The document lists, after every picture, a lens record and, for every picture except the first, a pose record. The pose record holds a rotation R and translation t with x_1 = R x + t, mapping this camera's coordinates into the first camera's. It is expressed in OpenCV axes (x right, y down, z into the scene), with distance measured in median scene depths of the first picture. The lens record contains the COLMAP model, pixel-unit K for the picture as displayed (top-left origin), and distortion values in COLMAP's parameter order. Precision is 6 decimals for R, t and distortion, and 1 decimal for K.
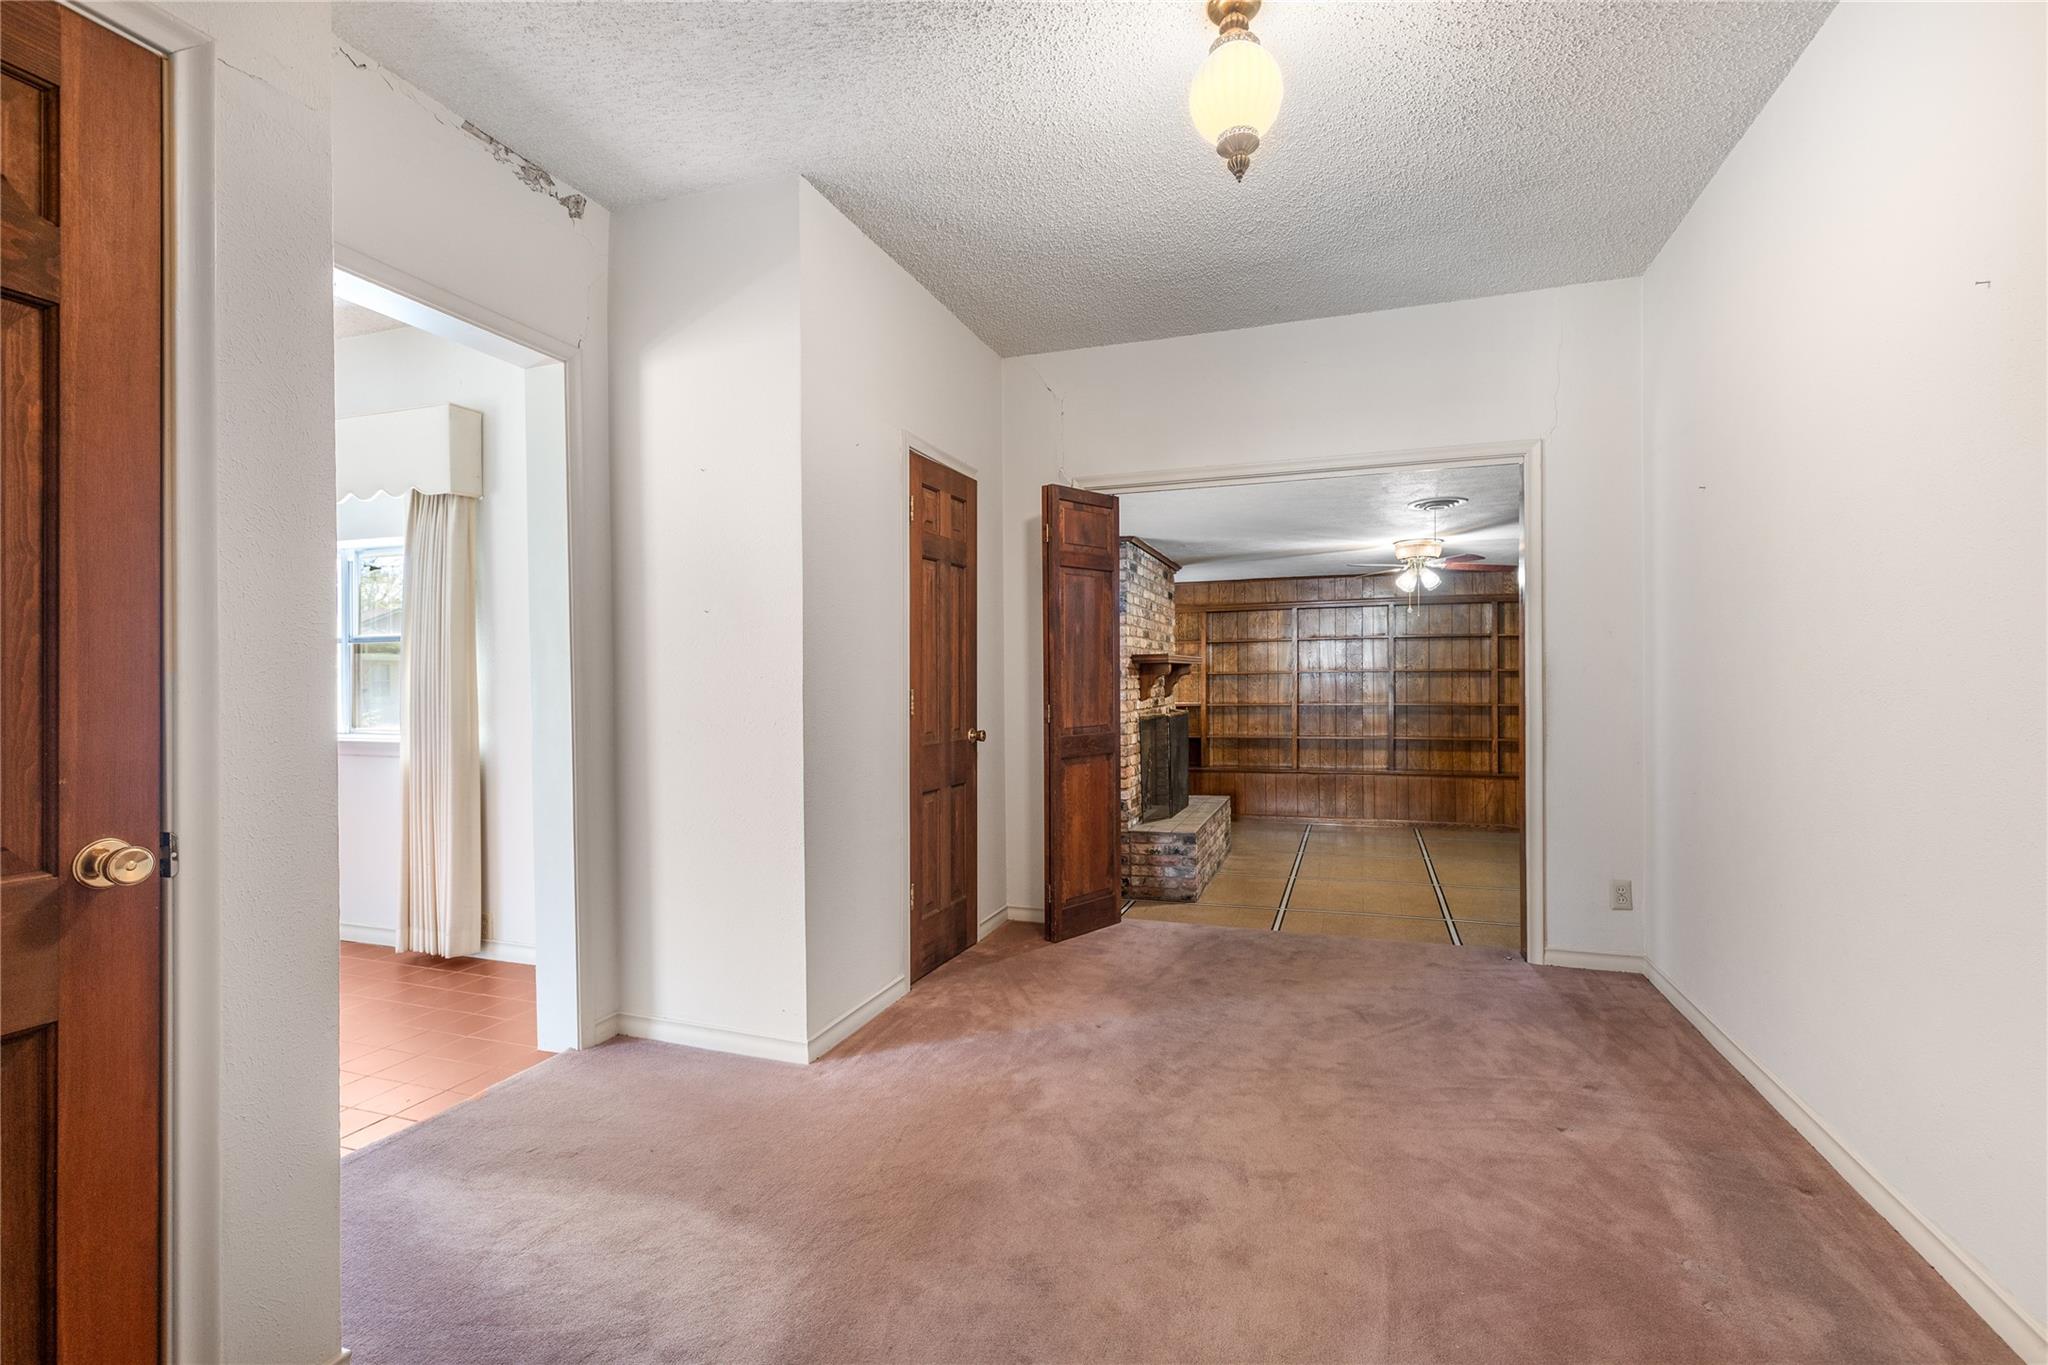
lens RADIAL K [[932.3, 0, 1031.8], [0, 932.3, 683.7], [0, 0, 1]] dist [0.020736, 0.000067]
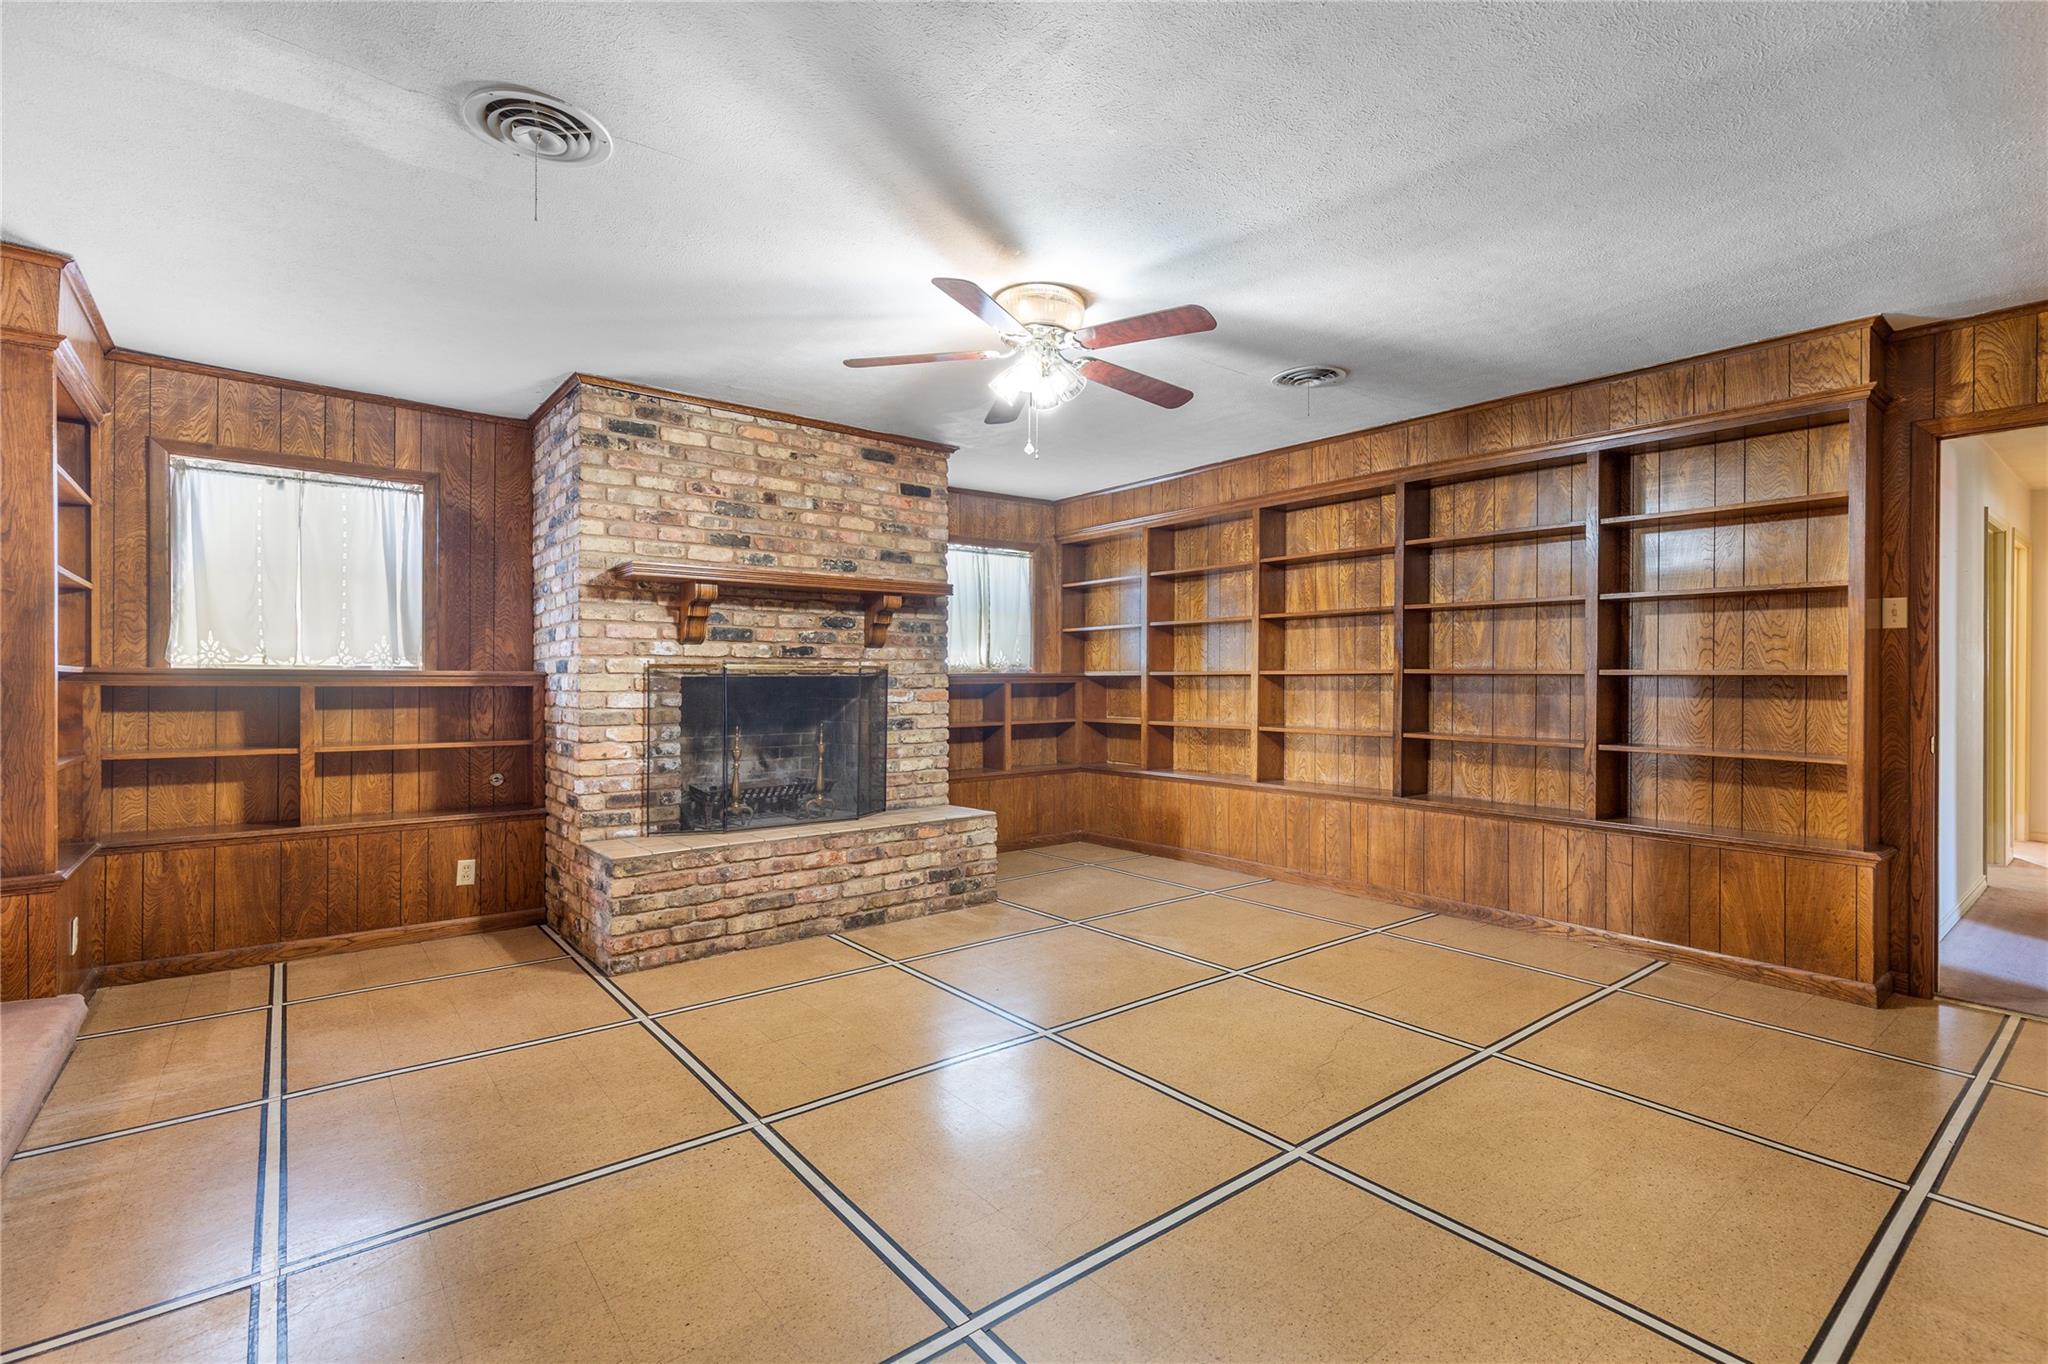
lens RADIAL K [[932.3, 0, 1018.6], [0, 932.3, 676.5], [0, 0, 1]] dist [0.020736, 0.000067]
pose [[0.839951, 0.007335, -0.542612, 0.486387], [-0.004348, 0.999968, 0.006786, 0.021400], [0.542644, -0.003340, 0.839956, 0.428107]]
